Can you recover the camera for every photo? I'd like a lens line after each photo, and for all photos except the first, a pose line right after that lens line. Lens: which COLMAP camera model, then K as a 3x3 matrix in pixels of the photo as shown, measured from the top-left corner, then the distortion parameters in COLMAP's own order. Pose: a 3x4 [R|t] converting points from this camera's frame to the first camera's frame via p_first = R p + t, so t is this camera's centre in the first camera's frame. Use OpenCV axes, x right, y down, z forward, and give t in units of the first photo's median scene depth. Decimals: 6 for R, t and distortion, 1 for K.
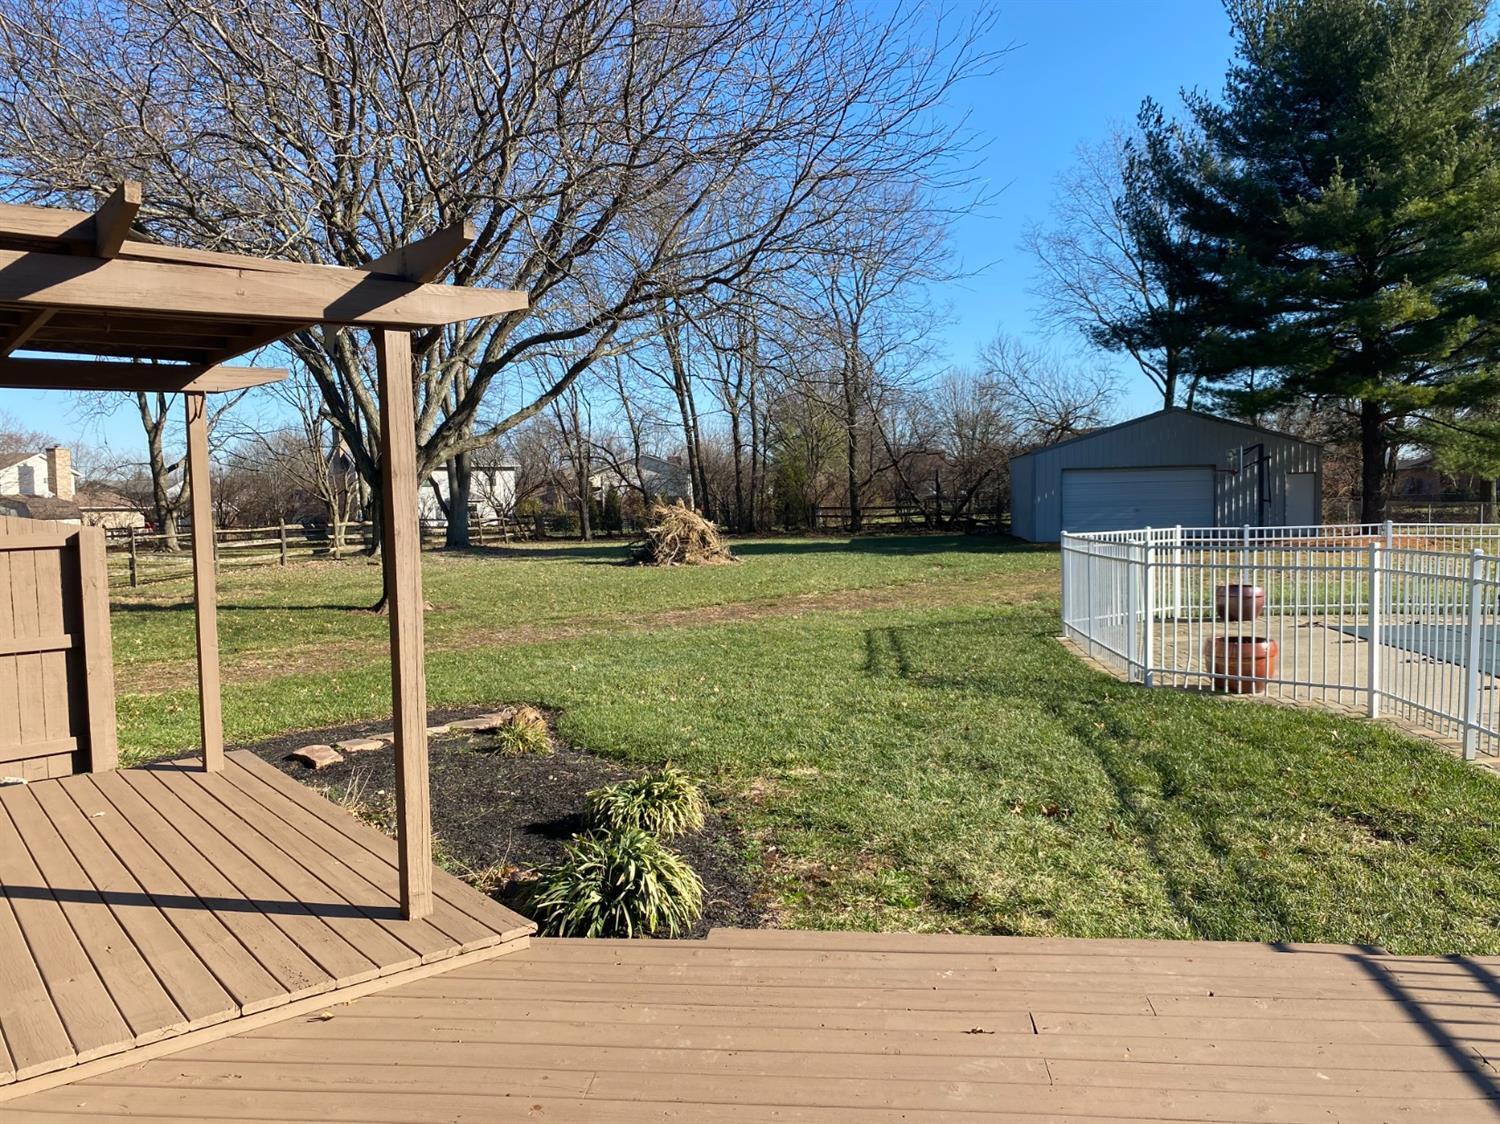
lens RADIAL K [[1145.0, 0, 748.1], [0, 1145.0, 558.0], [0, 0, 1]] dist [0.031373, -0.039931]
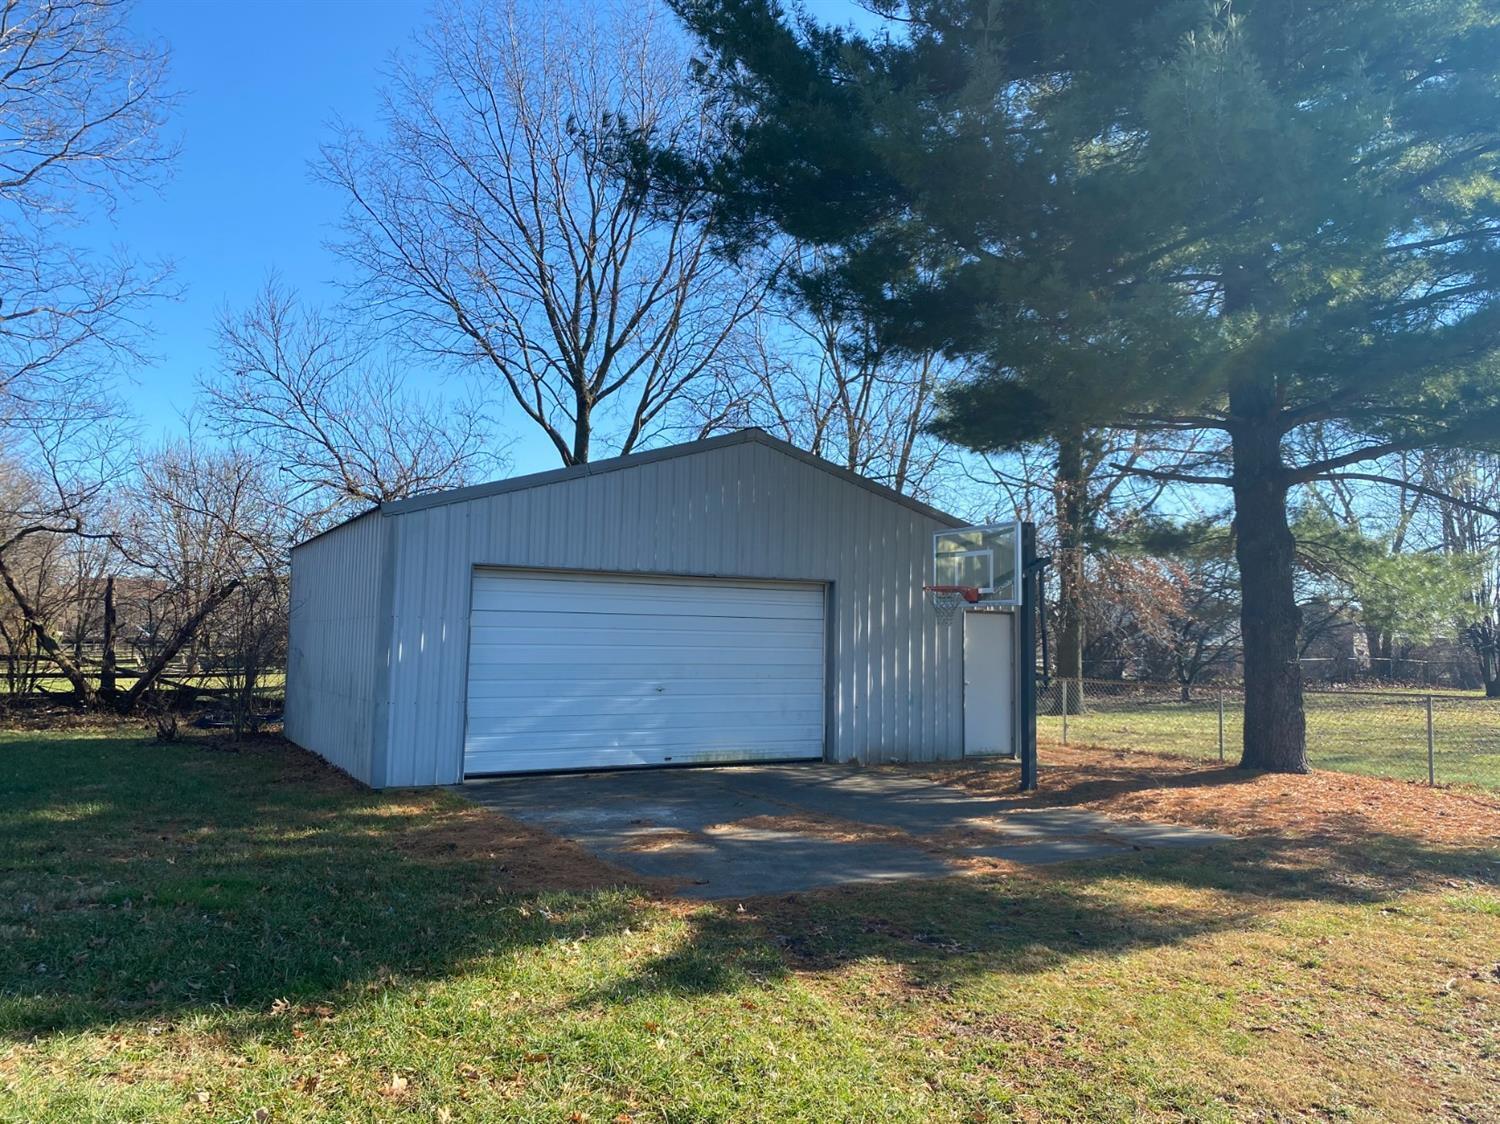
lens RADIAL K [[1145.0, 0, 748.1], [0, 1145.0, 558.0], [0, 0, 1]] dist [0.031373, -0.039931]
pose [[0.811676, 0.072952, 0.579535, 0.112983], [-0.000049, 0.992178, -0.124827, -0.029619], [-0.584108, 0.101291, 0.805331, 0.520819]]
